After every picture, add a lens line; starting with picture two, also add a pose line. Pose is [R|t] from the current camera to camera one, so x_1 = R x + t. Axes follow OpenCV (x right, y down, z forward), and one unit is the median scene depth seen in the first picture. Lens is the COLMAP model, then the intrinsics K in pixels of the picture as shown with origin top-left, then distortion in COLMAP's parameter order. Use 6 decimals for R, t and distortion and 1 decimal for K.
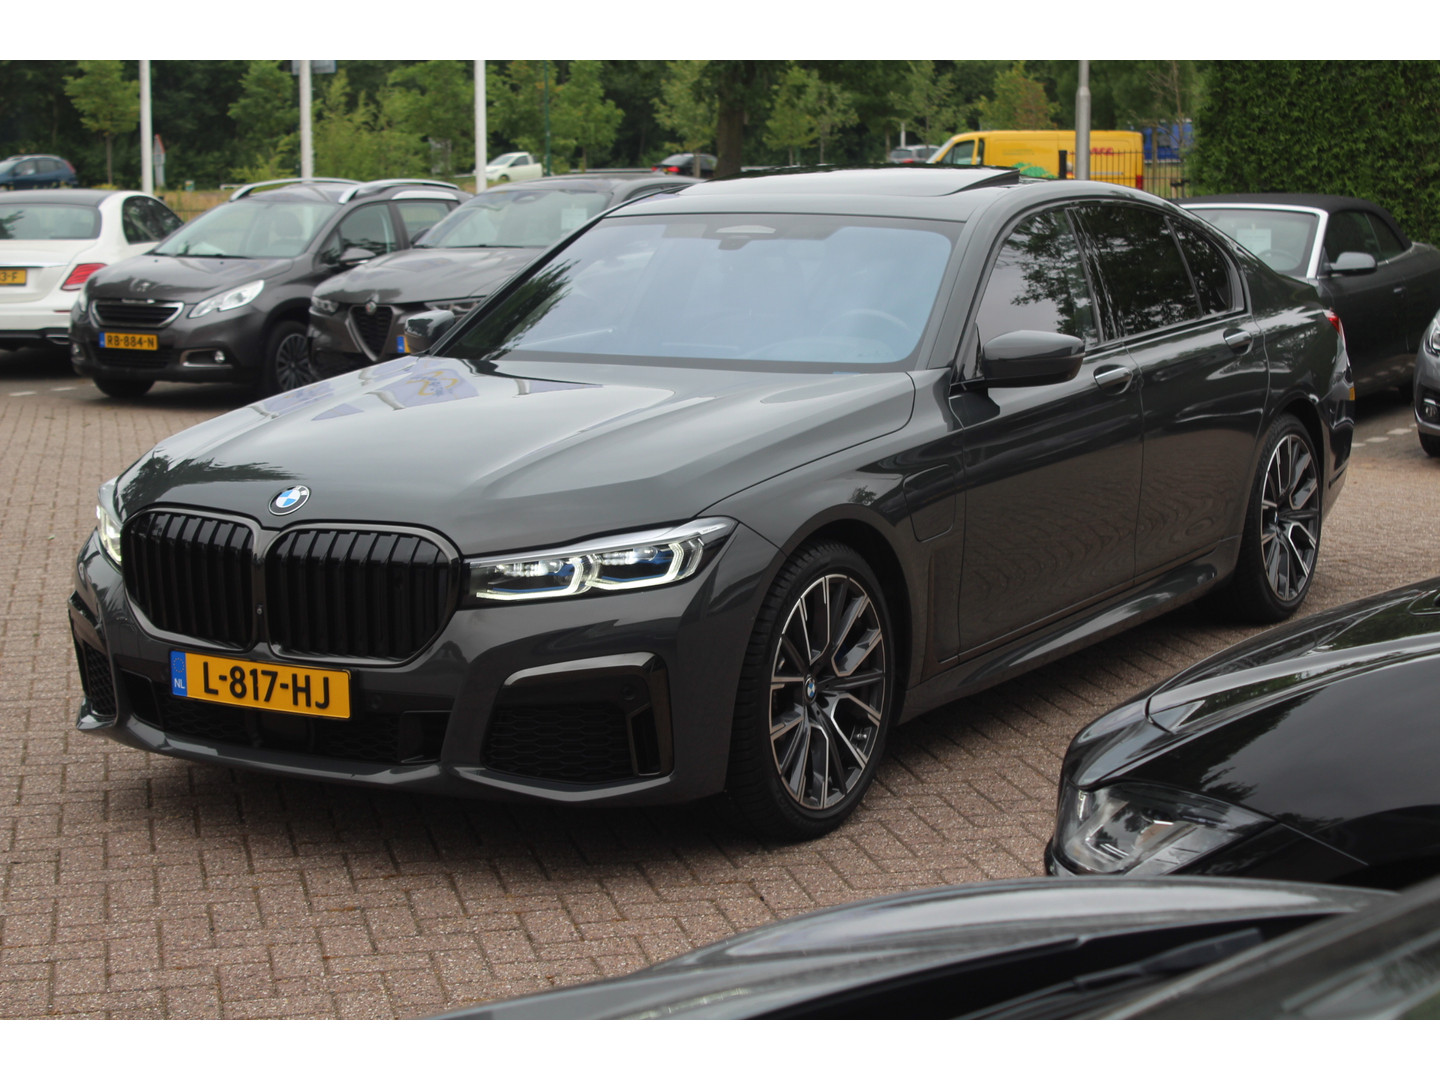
lens RADIAL K [[2680.2, 0, 720.0], [0, 2680.2, 540.0], [0, 0, 1]] dist [-0.051022, 0.087194]
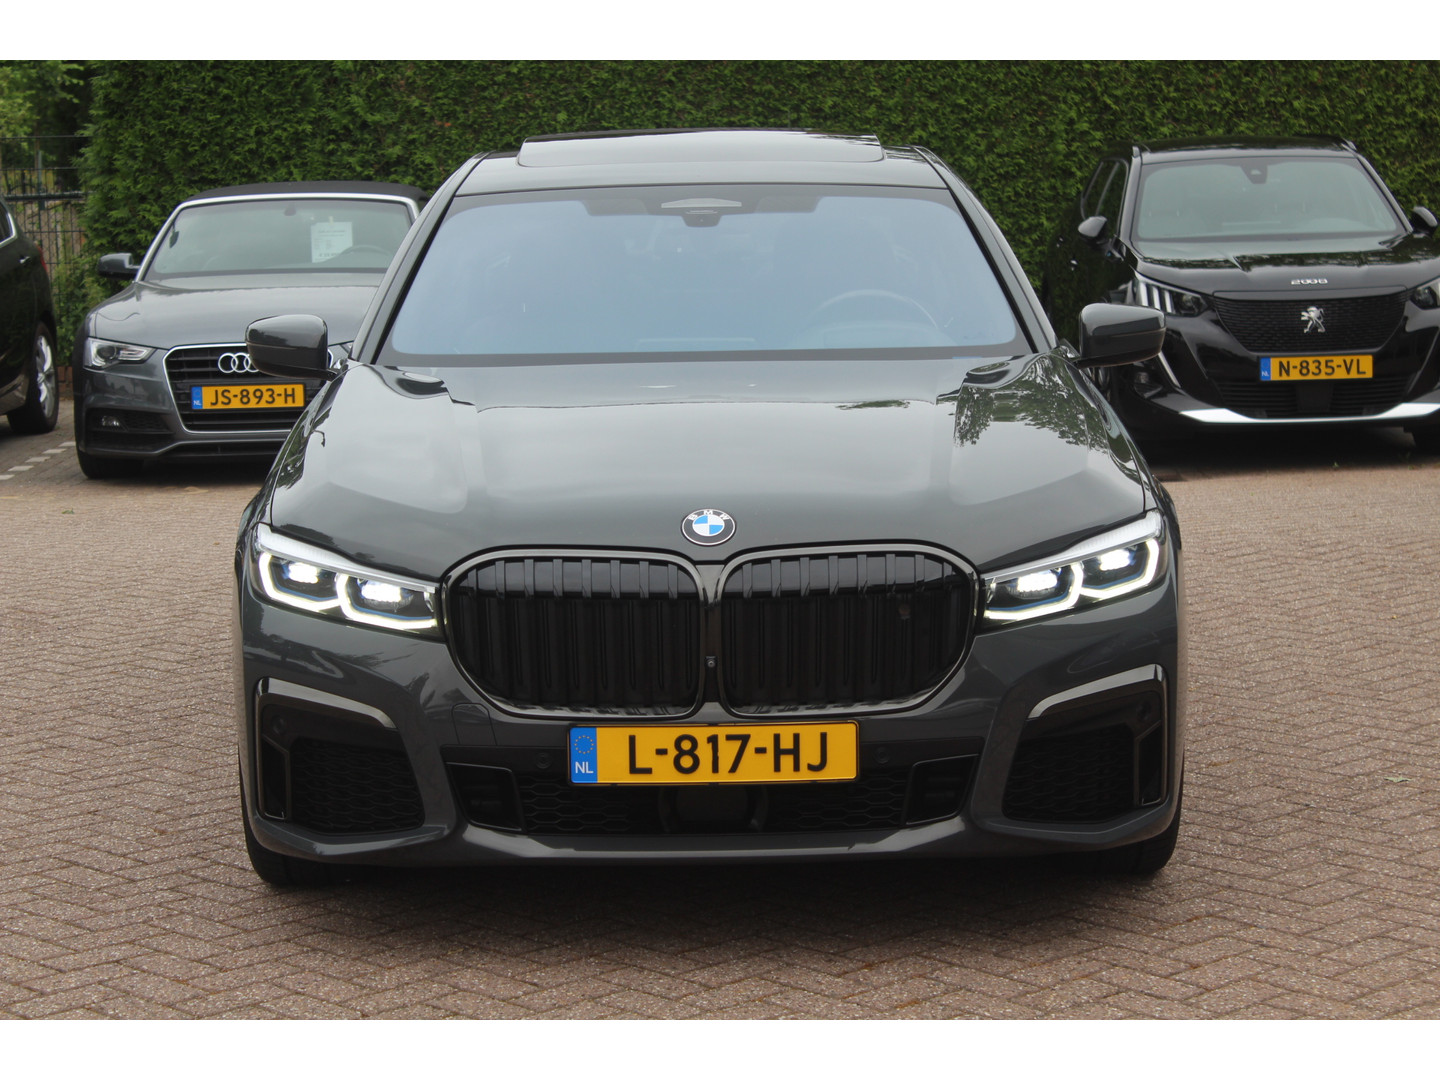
lens RADIAL K [[3204.9, 0, 720.0], [0, 3204.9, 540.0], [0, 0, 1]] dist [0.155158, -0.288612]
pose [[0.851158, -0.072704, 0.519850, -0.572533], [0.085251, 0.996359, -0.000237, -0.008901], [-0.517940, 0.044519, 0.854258, 0.137517]]
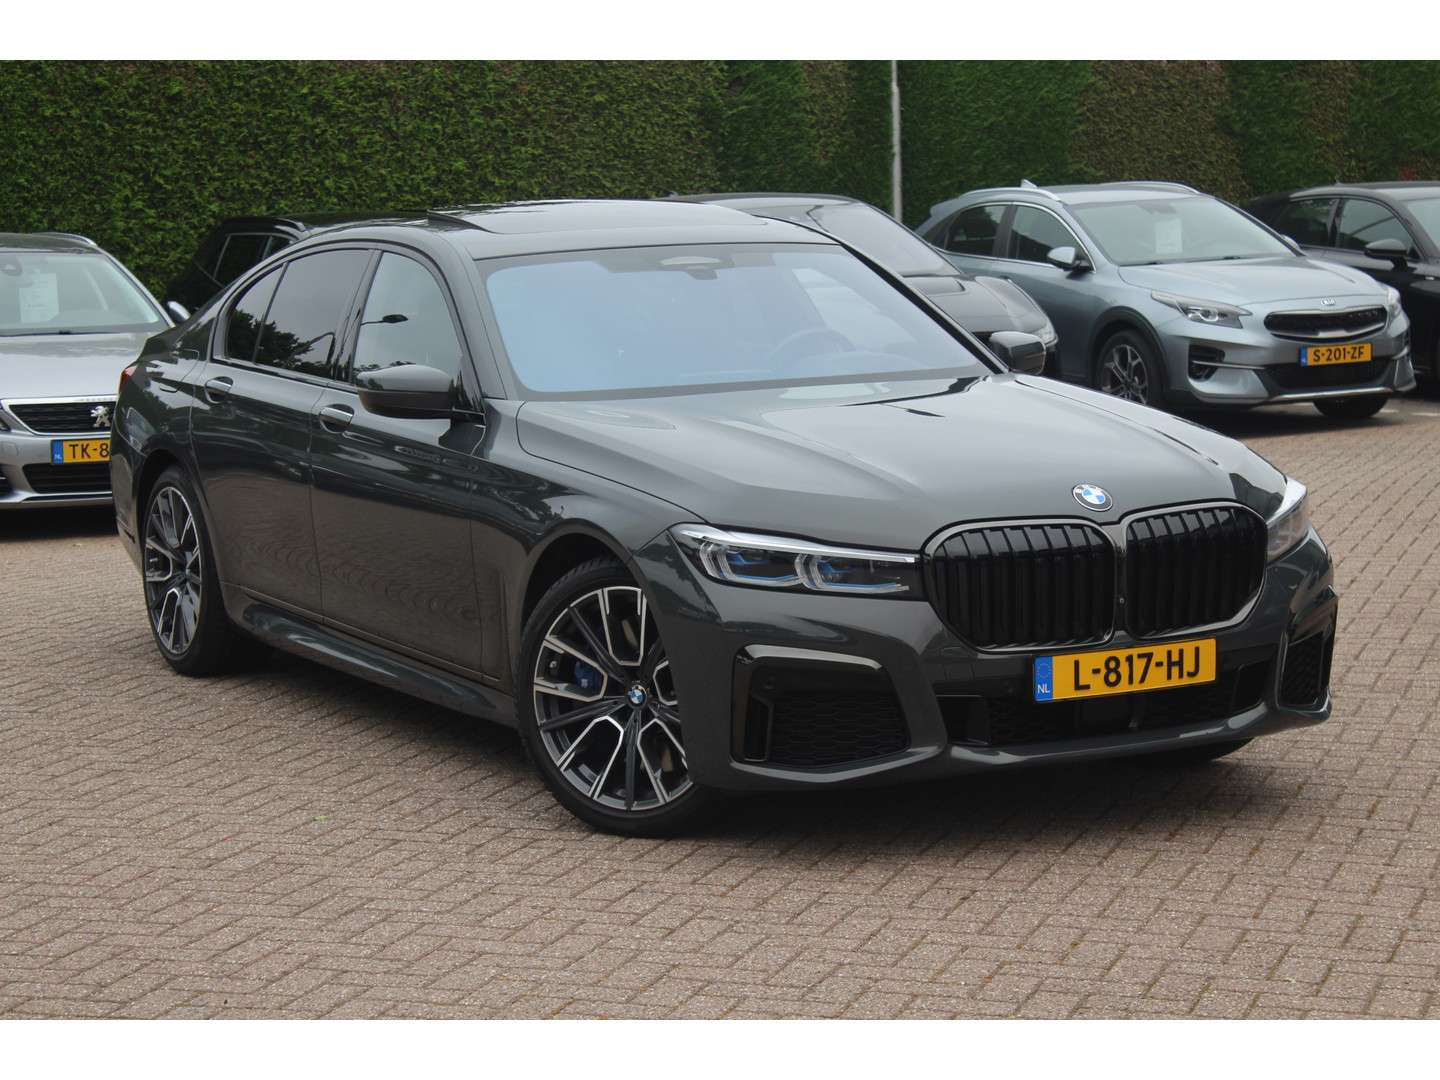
lens RADIAL K [[3204.9, 0, 720.0], [0, 3204.9, 540.0], [0, 0, 1]] dist [0.155158, -0.288612]
pose [[0.502580, -0.103992, 0.858253, -1.137840], [0.148882, 0.988319, 0.032568, -0.052818], [-0.851614, 0.111410, 0.512192, 0.408037]]
